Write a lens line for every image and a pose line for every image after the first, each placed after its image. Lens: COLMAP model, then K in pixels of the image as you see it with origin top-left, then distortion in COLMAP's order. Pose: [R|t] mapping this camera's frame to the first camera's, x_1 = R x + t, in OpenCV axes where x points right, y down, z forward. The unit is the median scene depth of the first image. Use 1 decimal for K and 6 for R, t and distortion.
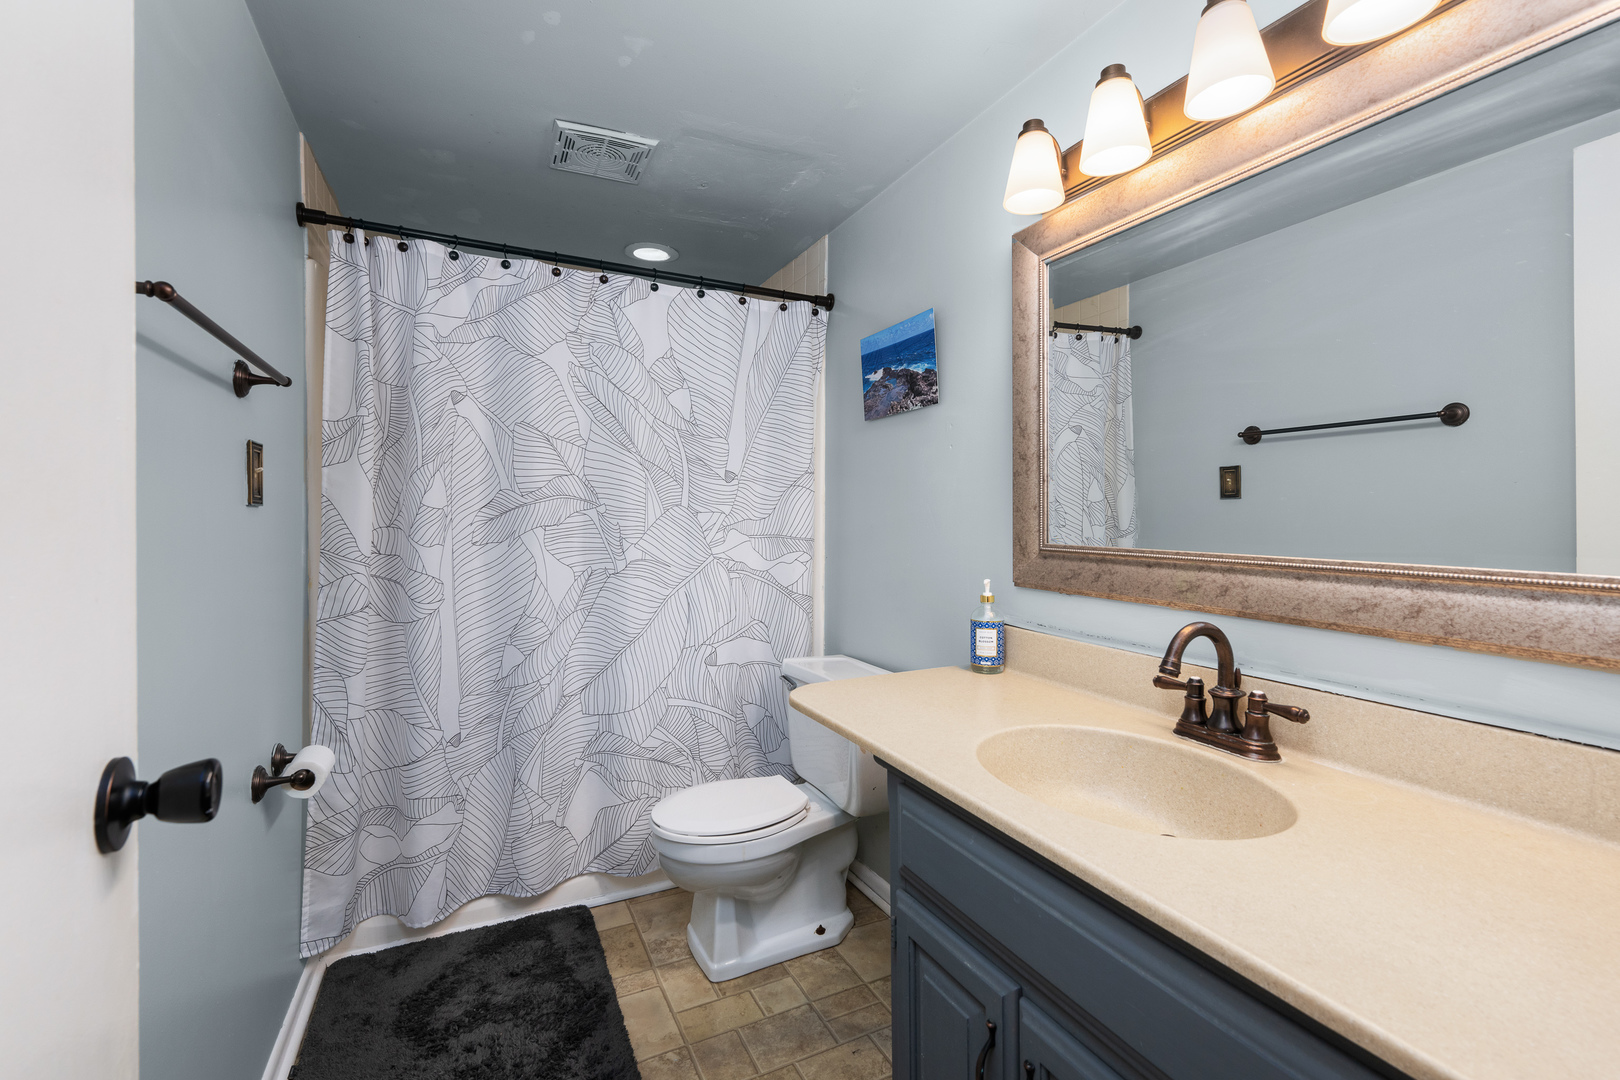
lens RADIAL K [[711.7, 0, 811.4], [0, 711.7, 527.9], [0, 0, 1]] dist [-0.000128, -0.000007]
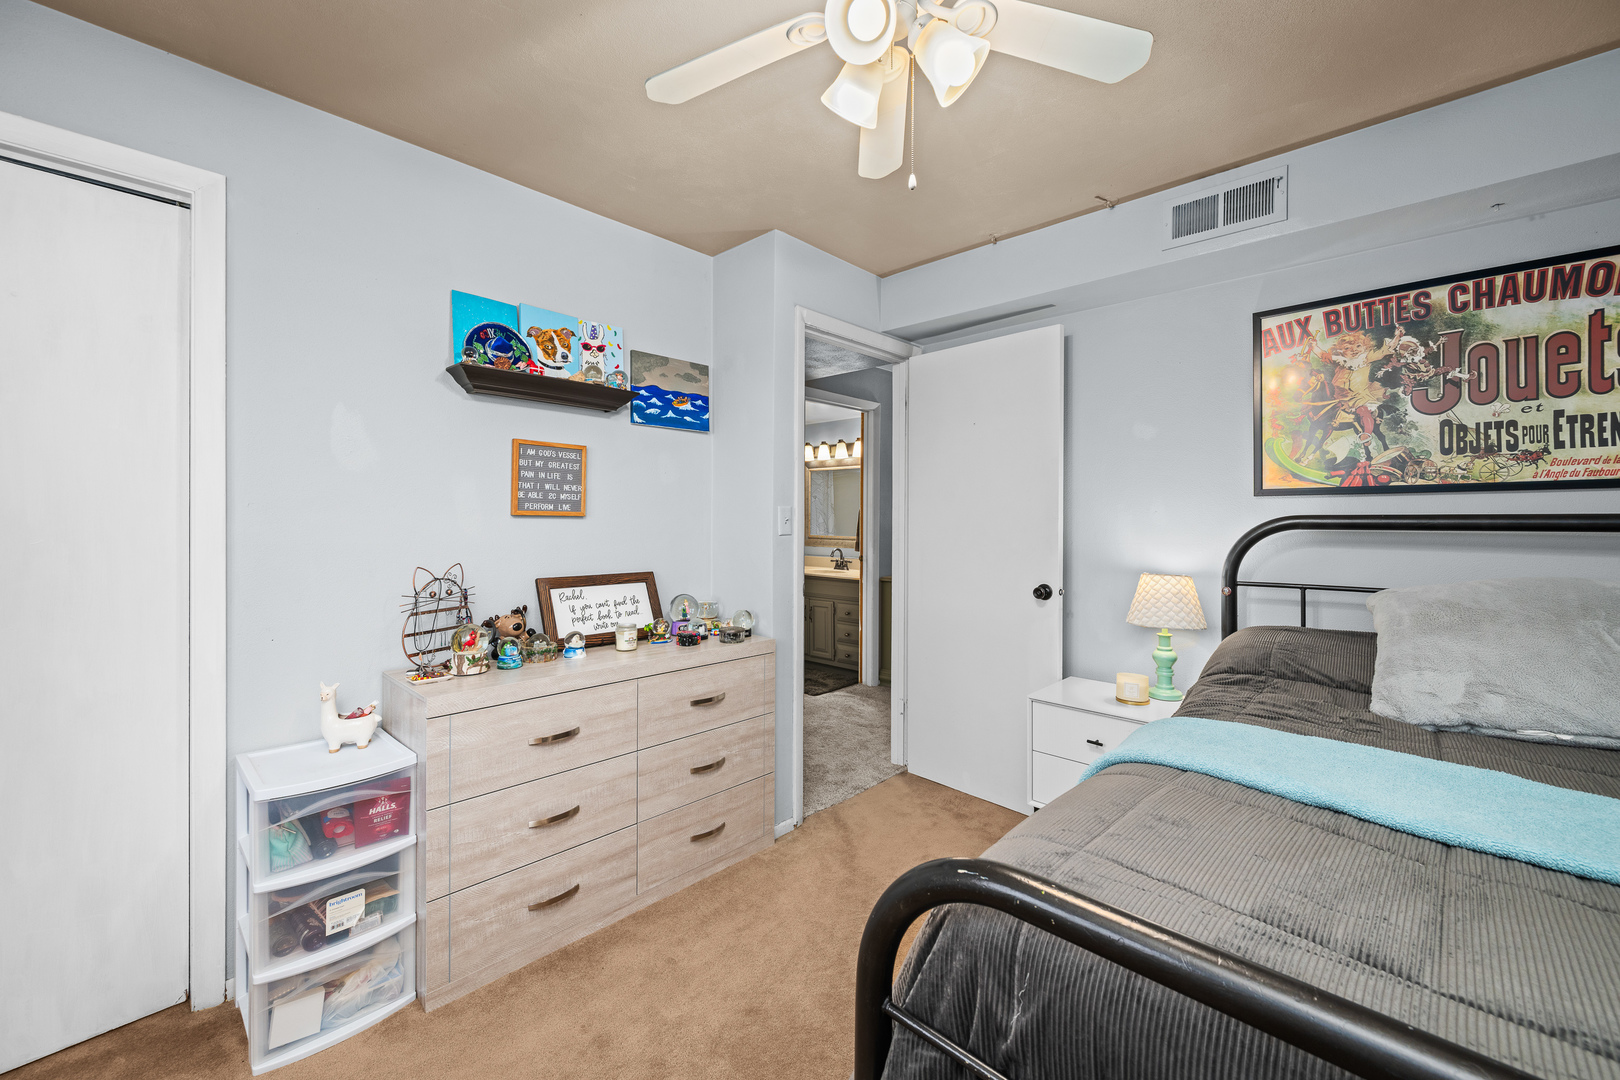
lens RADIAL K [[648.1, 0, 806.2], [0, 648.1, 531.7], [0, 0, 1]] dist [0.000004, 0.000000]
pose [[0.938344, 0.004962, 0.345668, -1.432116], [-0.005906, 0.999981, 0.001678, -0.010650], [-0.345653, -0.003616, 0.938355, -3.649548]]
